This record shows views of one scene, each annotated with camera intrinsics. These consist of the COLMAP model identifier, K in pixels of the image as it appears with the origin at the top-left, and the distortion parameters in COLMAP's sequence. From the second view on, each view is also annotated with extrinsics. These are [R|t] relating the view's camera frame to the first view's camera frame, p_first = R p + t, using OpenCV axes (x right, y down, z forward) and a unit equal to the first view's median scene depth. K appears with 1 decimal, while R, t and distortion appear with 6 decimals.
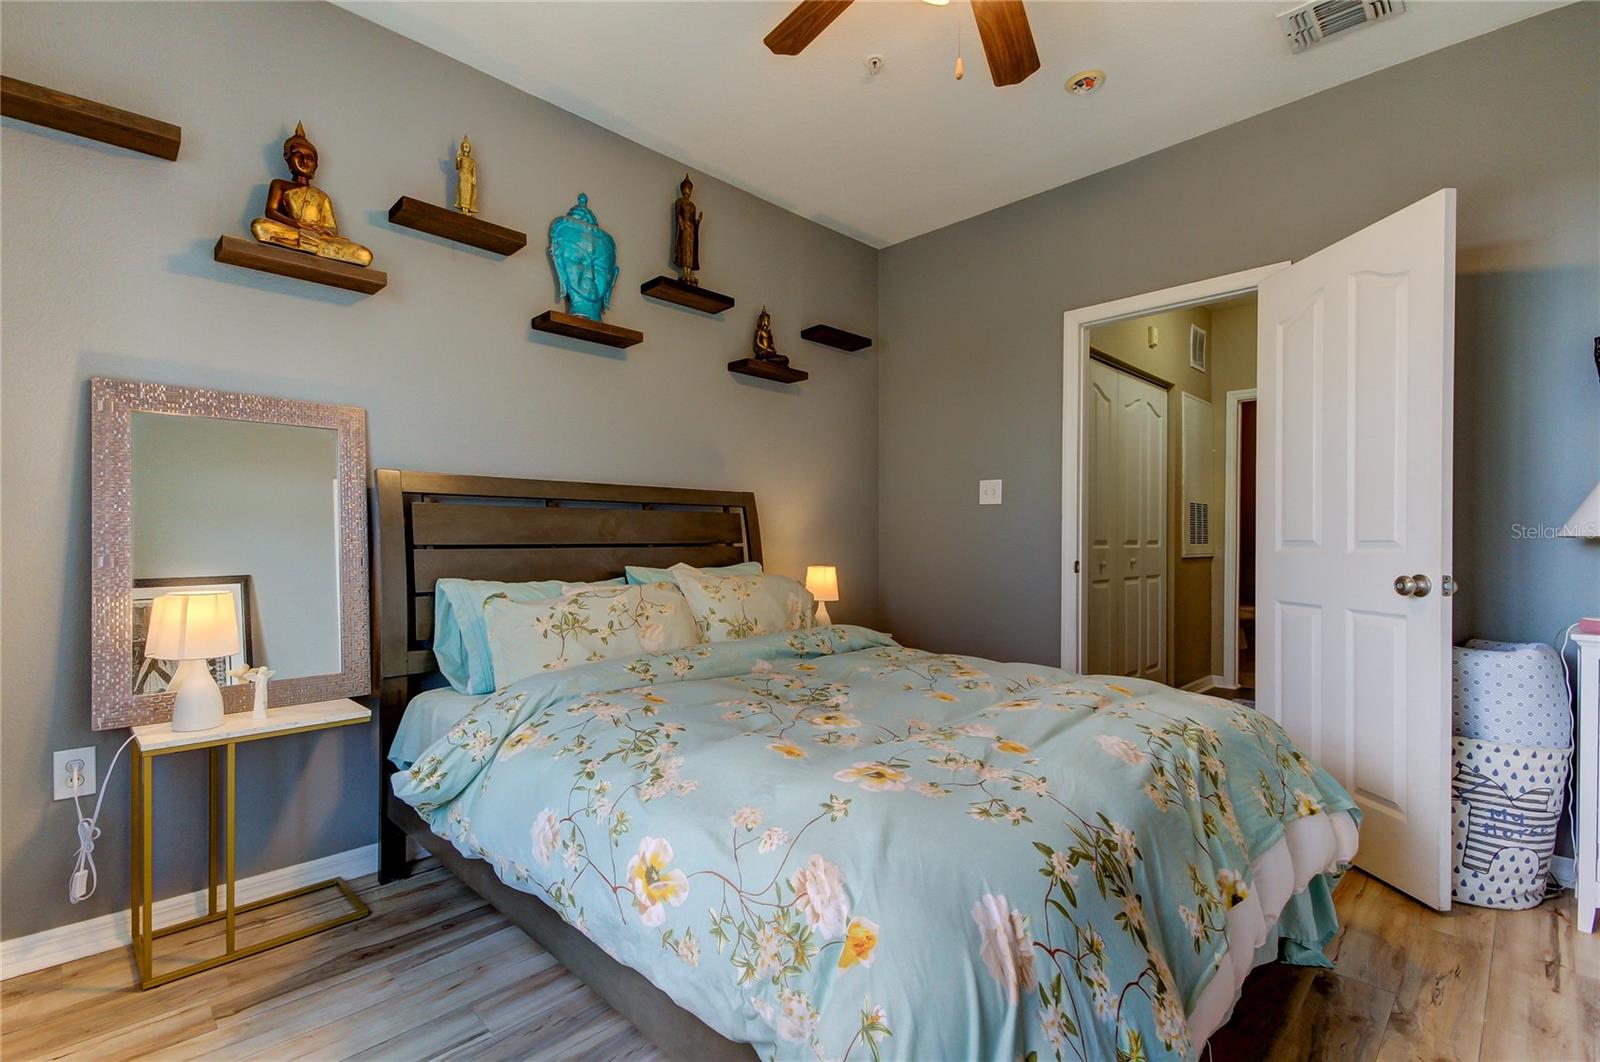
lens RADIAL K [[744.8, 0, 802.3], [0, 744.8, 538.0], [0, 0, 1]] dist [0.020307, -0.005532]
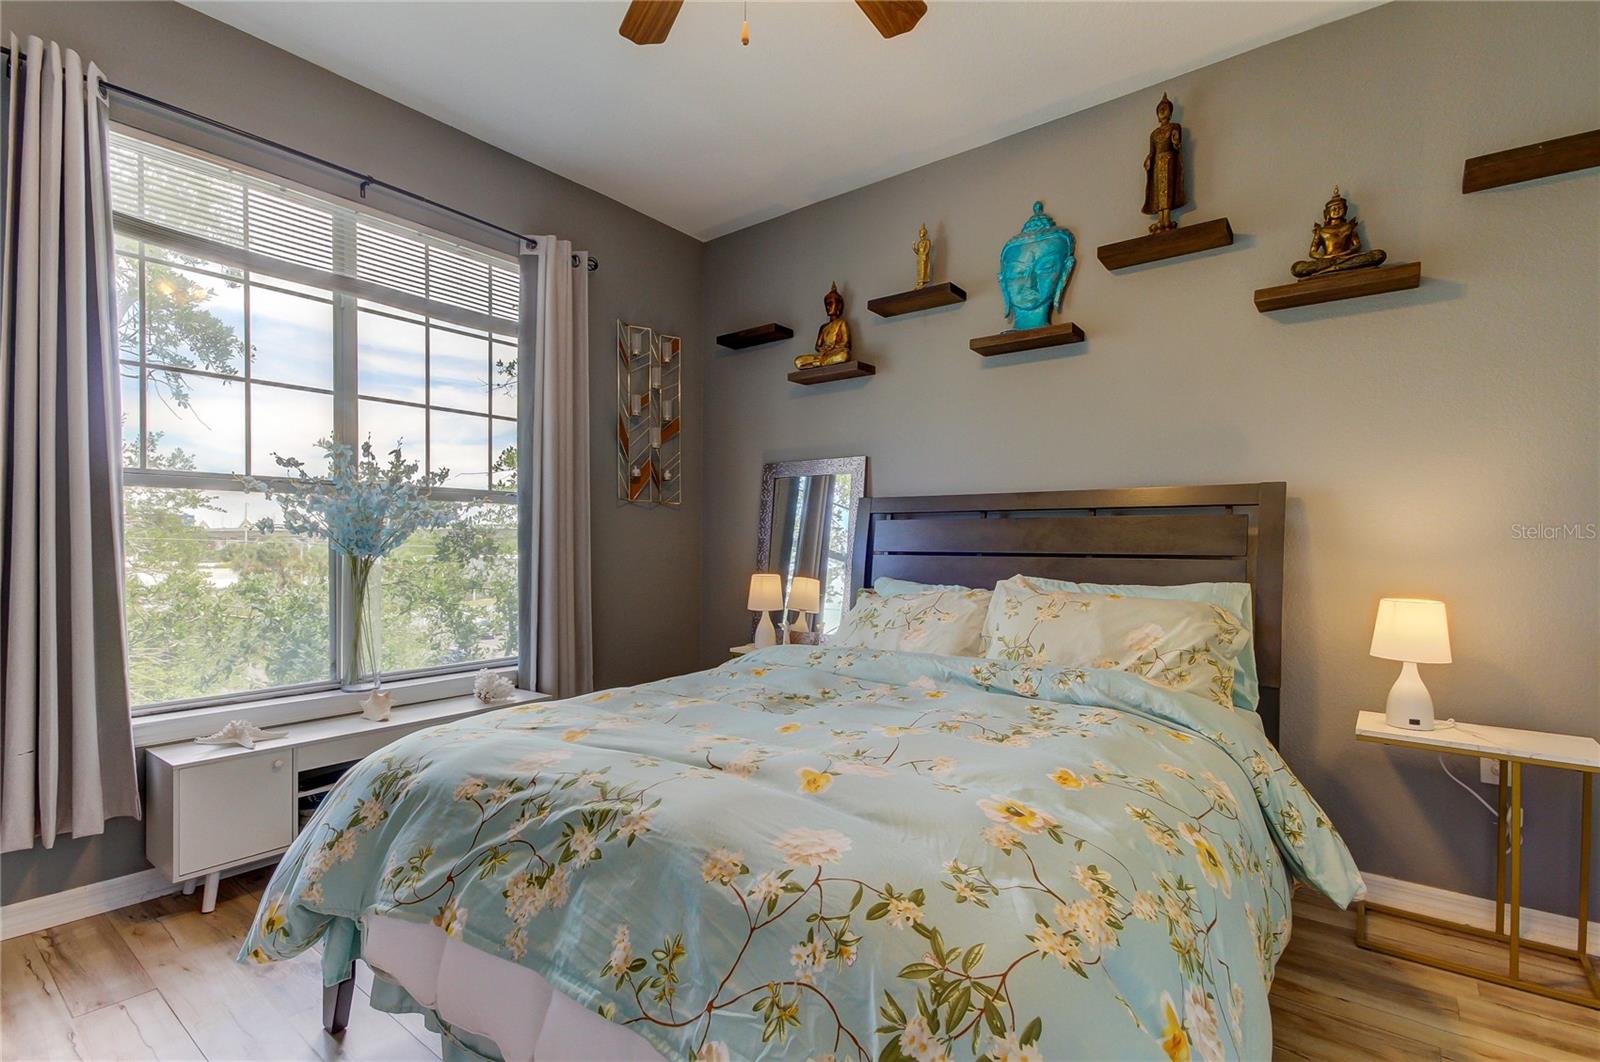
lens RADIAL K [[744.8, 0, 804.0], [0, 744.8, 530.0], [0, 0, 1]] dist [0.020307, -0.005532]
pose [[0.112007, -0.012073, -0.993634, 0.791395], [-0.001556, 0.999923, -0.012325, -0.012381], [0.993706, 0.002927, 0.111979, 0.692736]]
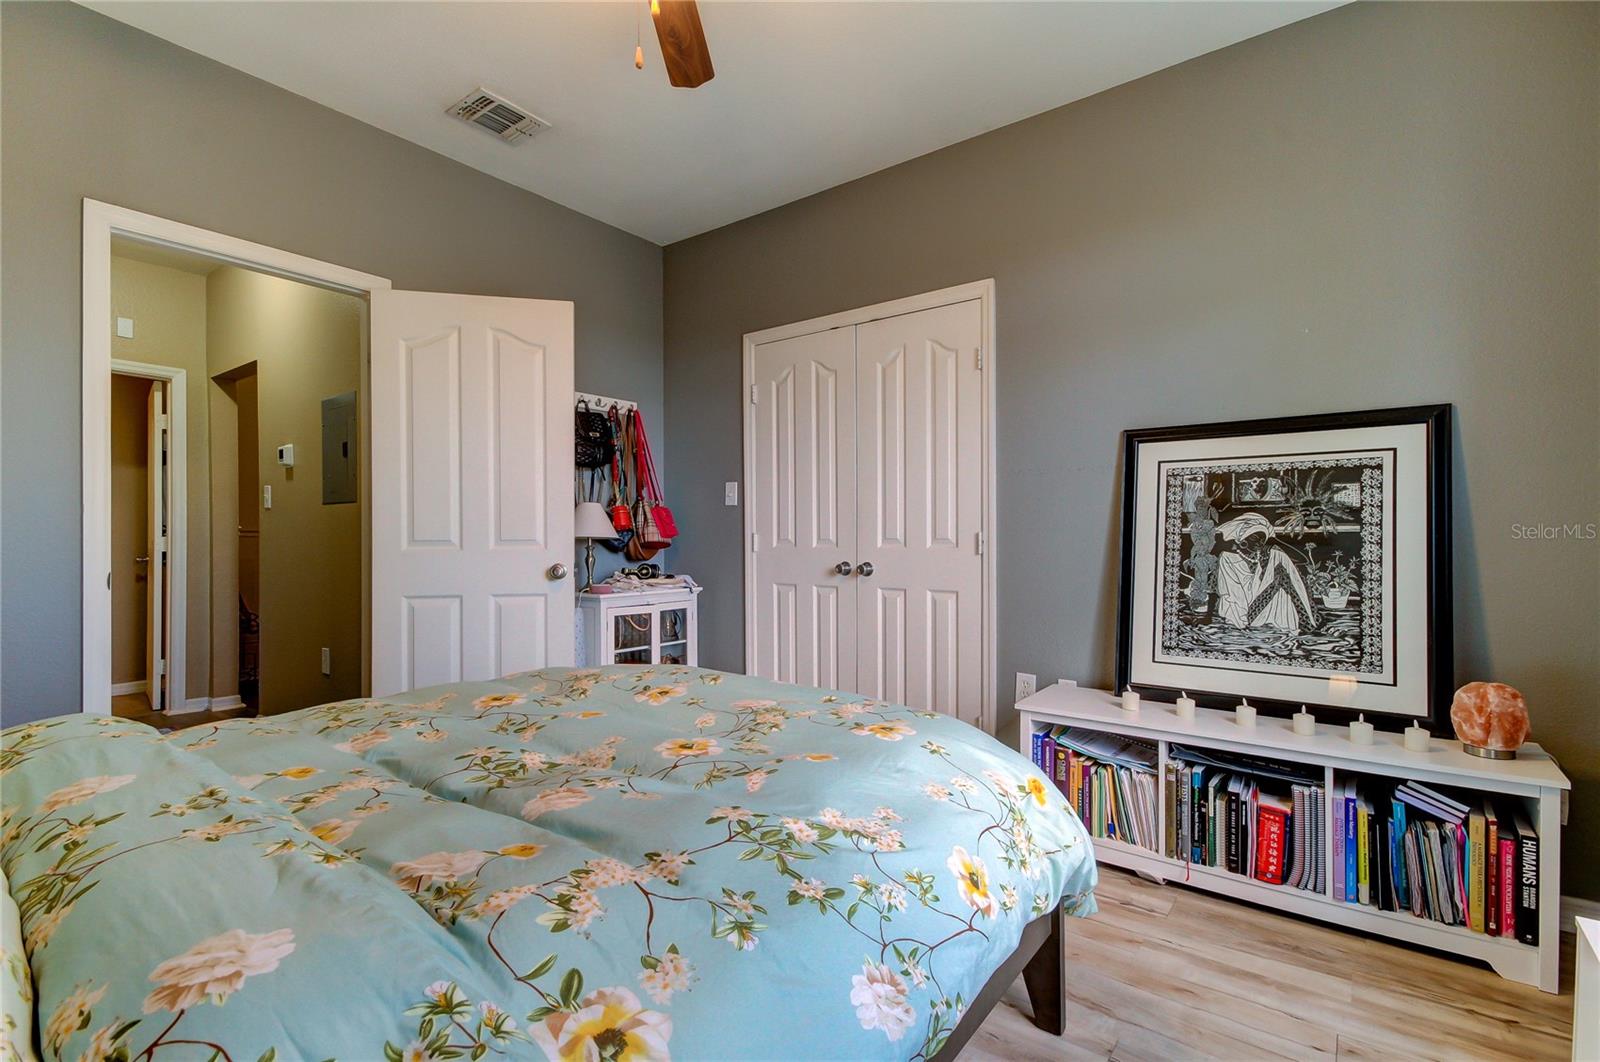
lens RADIAL K [[744.8, 0, 791.3], [0, 744.8, 533.0], [0, 0, 1]] dist [0.020307, -0.005532]
pose [[-0.143047, 0.008494, 0.989679, -0.861299], [-0.001565, 0.999960, -0.008808, 0.002417], [-0.989715, -0.002808, -0.143028, 1.038403]]
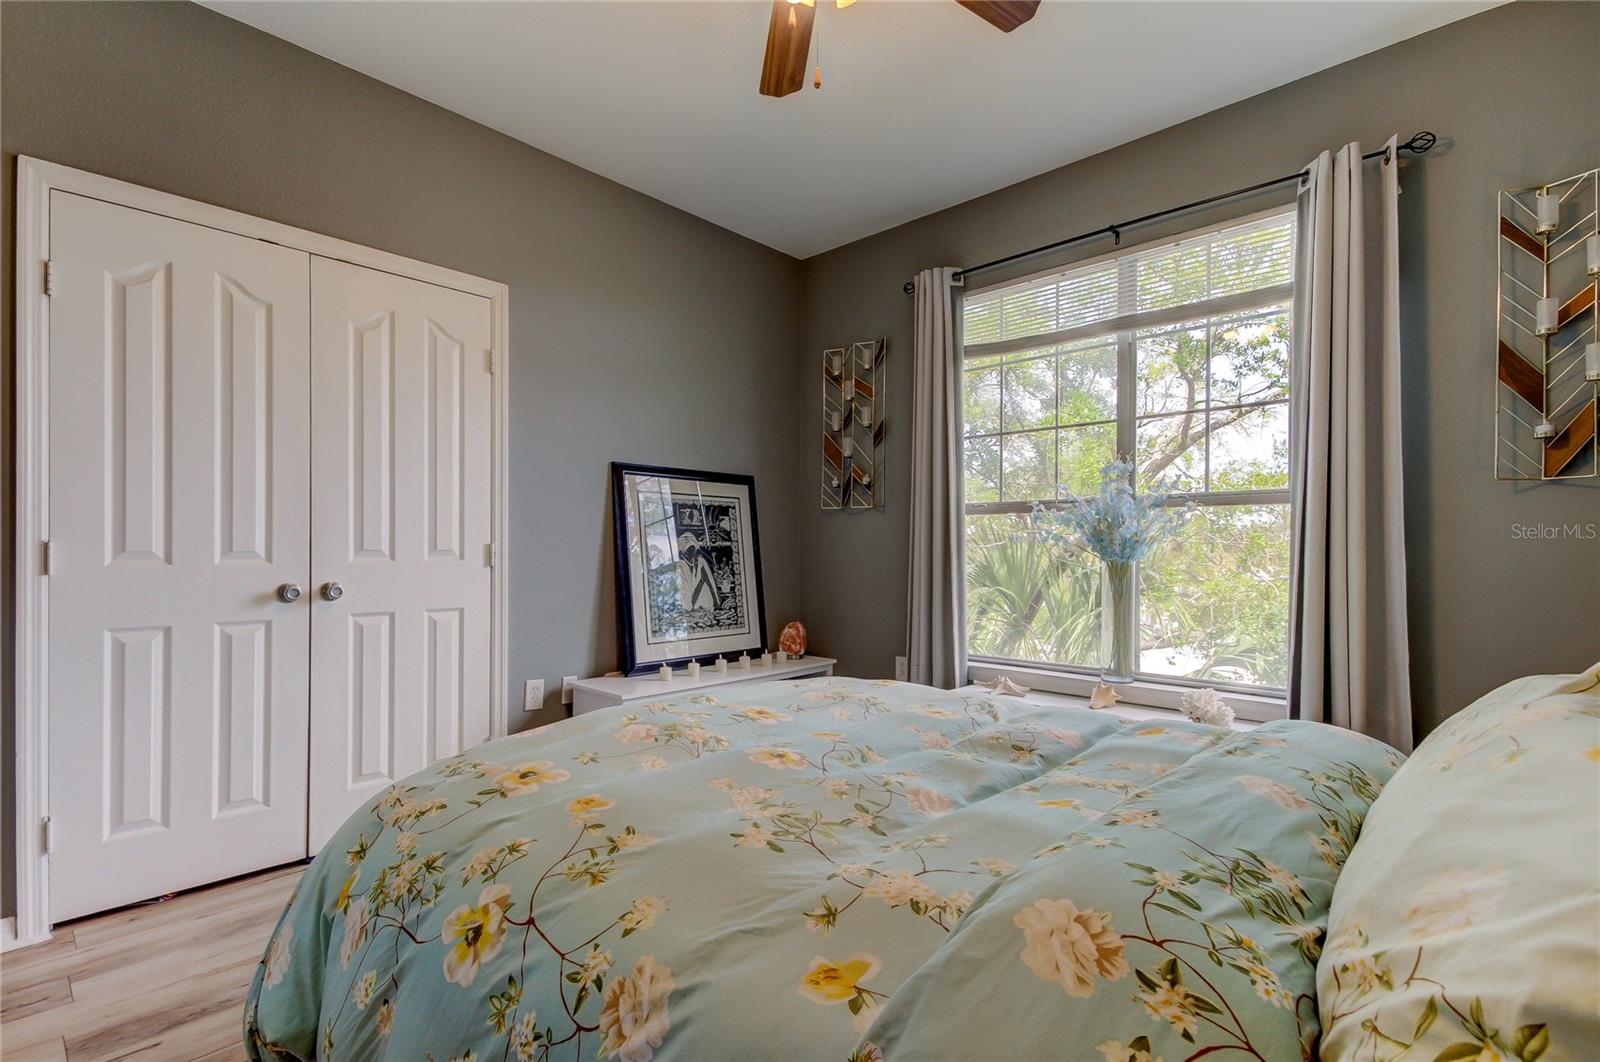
lens RADIAL K [[744.8, 0, 804.0], [0, 744.8, 547.0], [0, 0, 1]] dist [0.020307, -0.005532]
pose [[-0.999306, 0.000096, -0.037243, -0.130454], [0.000189, 0.999997, -0.002515, -0.001763], [0.037242, -0.002520, -0.999303, 1.764043]]
